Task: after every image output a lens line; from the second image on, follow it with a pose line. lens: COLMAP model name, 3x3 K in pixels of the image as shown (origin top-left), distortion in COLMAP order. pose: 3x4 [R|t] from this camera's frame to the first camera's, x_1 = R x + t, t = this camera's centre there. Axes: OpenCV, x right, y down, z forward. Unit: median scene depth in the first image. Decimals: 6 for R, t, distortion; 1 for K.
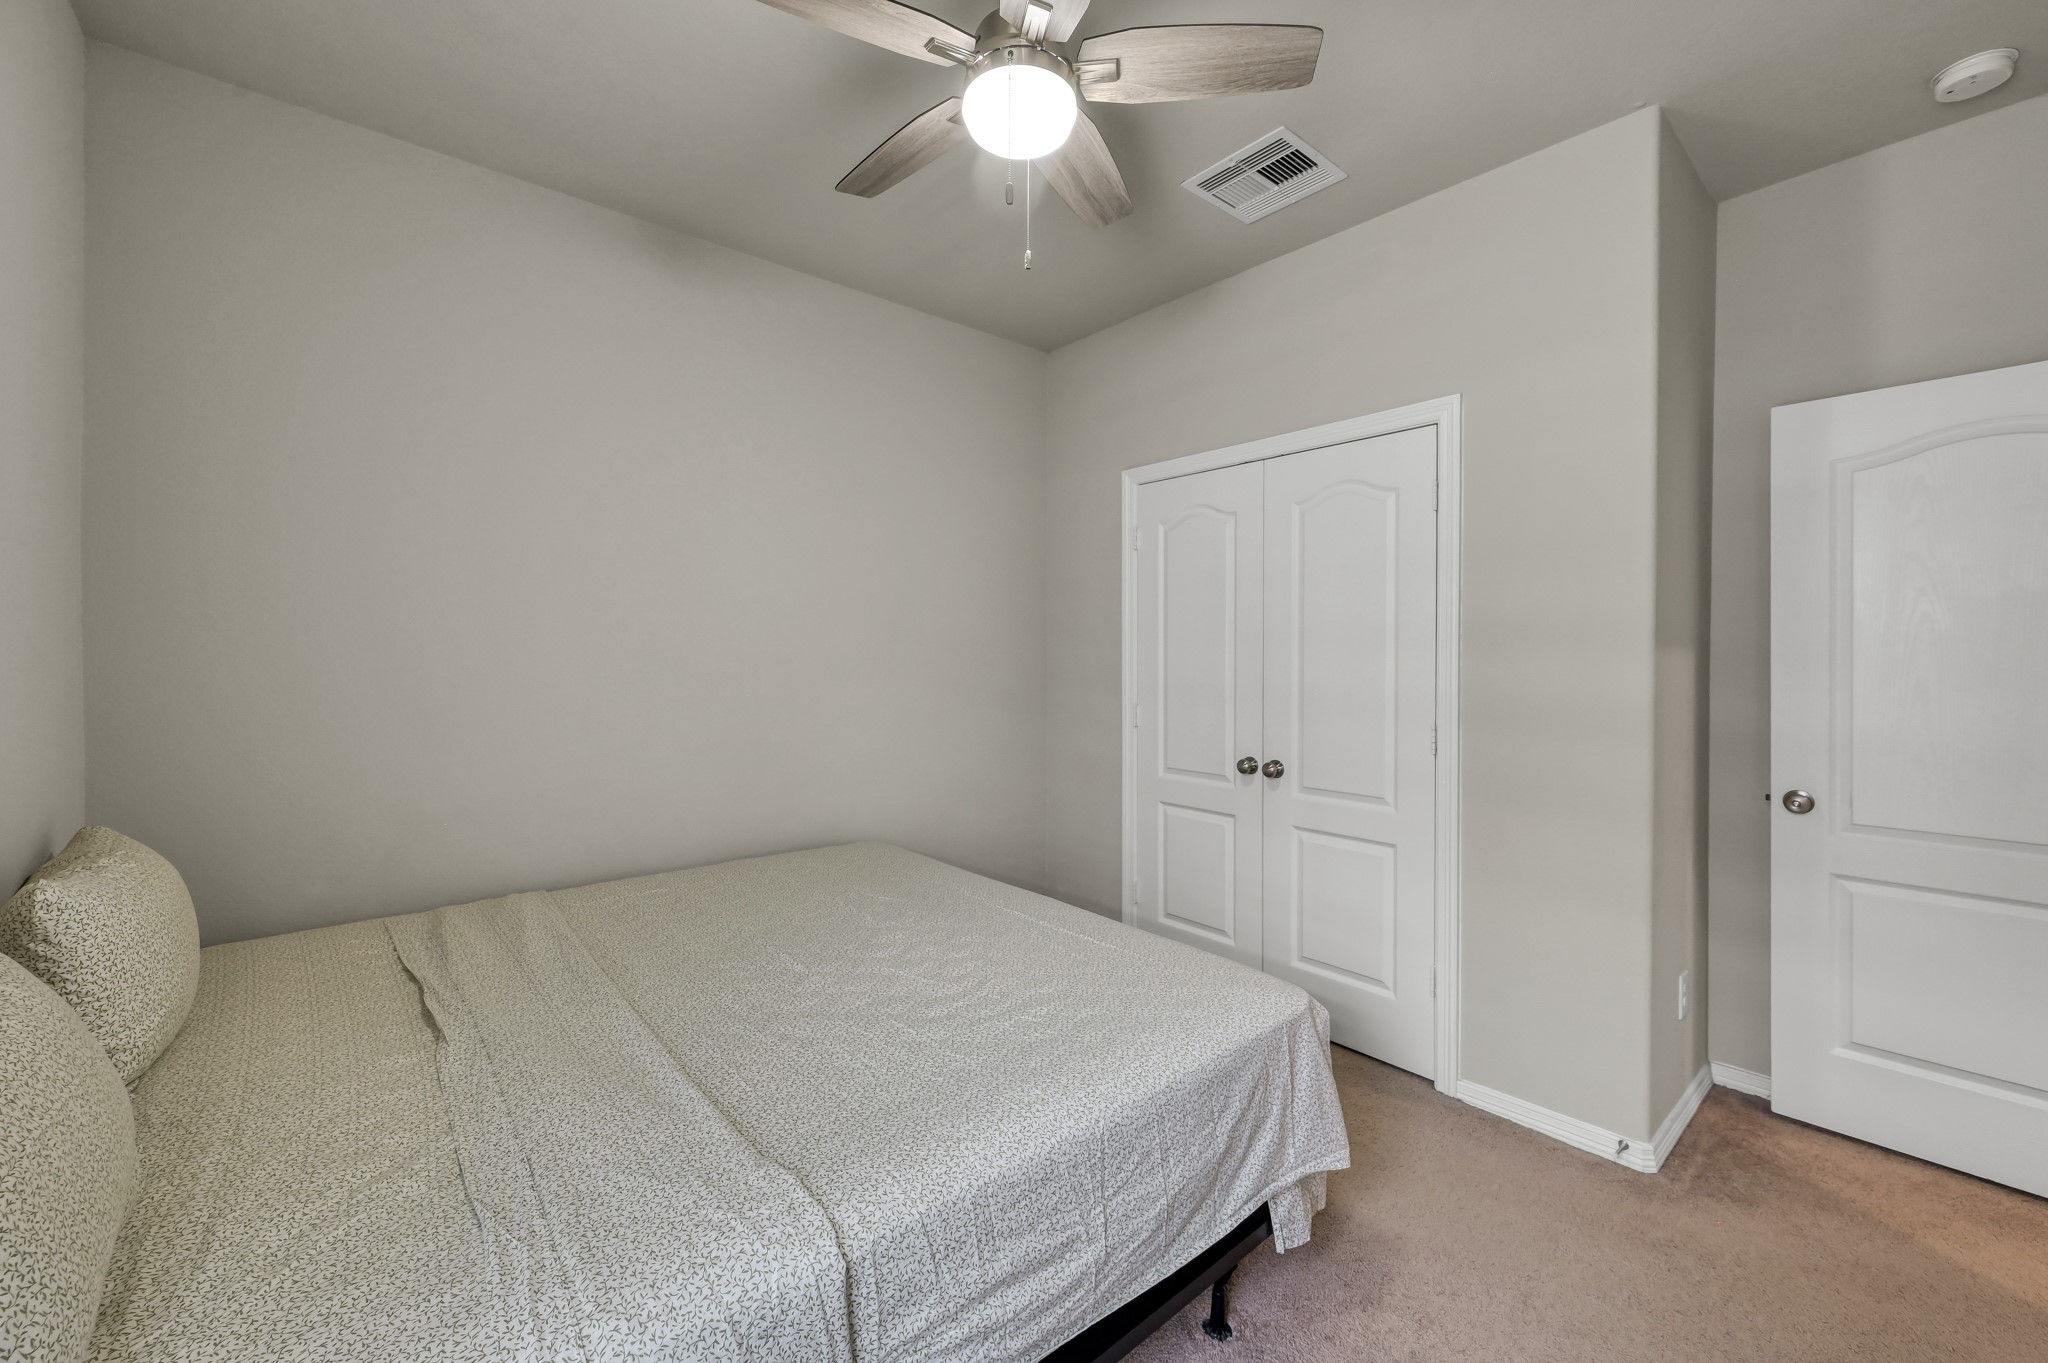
lens RADIAL K [[815.0, 0, 1024.6], [0, 815.0, 671.2], [0, 0, 1]] dist [-0.001112, -0.000044]
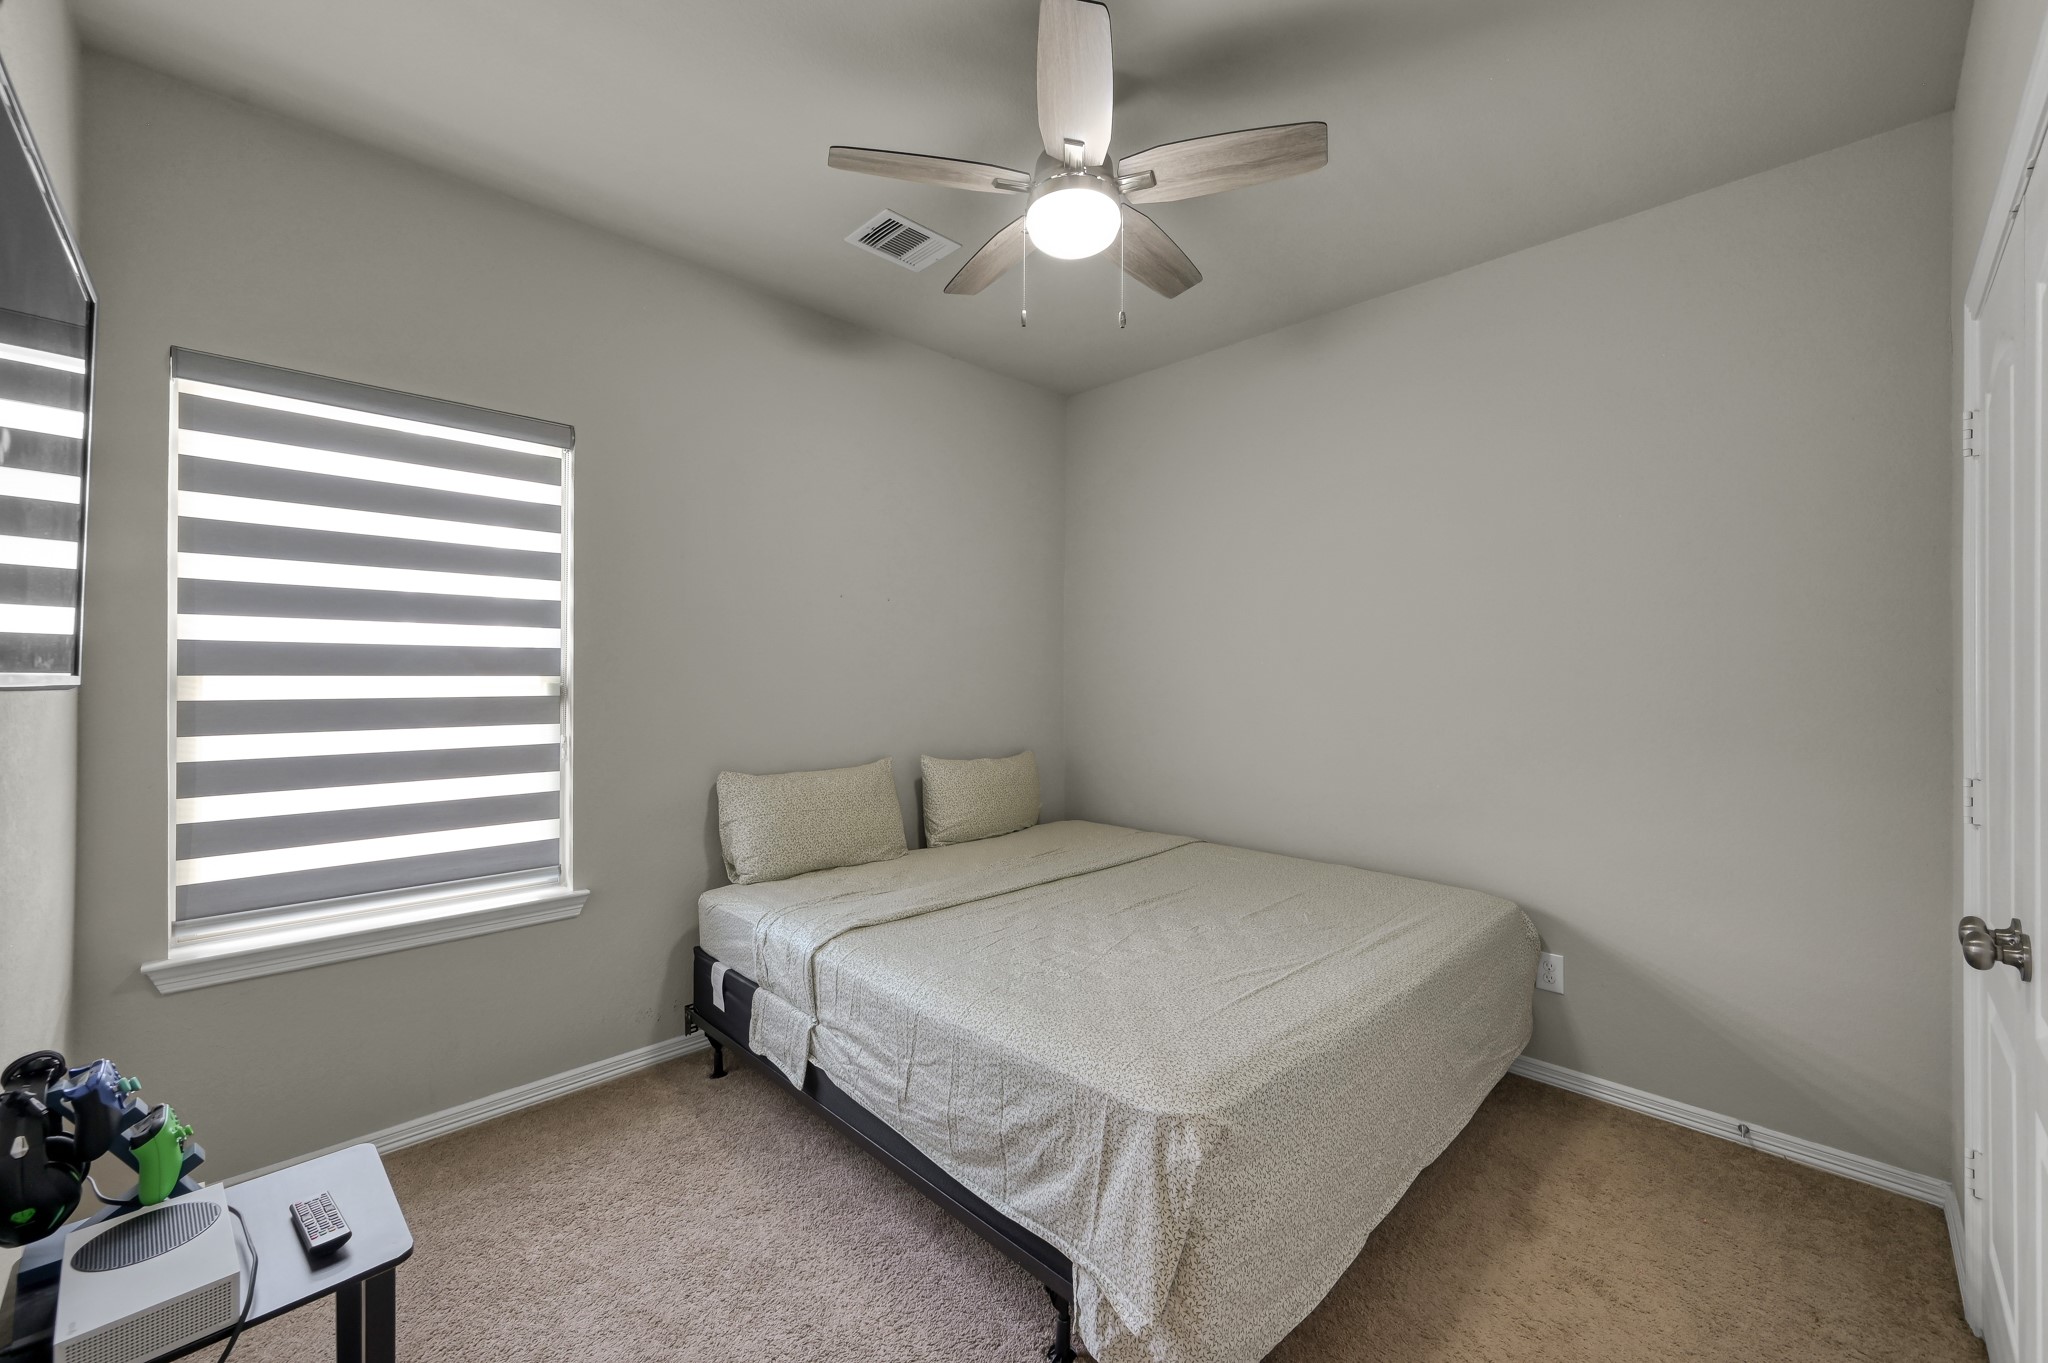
lens RADIAL K [[815.0, 0, 1023.5], [0, 815.0, 677.3], [0, 0, 1]] dist [-0.001112, -0.000044]
pose [[0.072189, 0.005767, -0.997374, 1.425891], [-0.023075, 0.999725, 0.004110, -0.021127], [0.997124, 0.022717, 0.072302, 1.012641]]
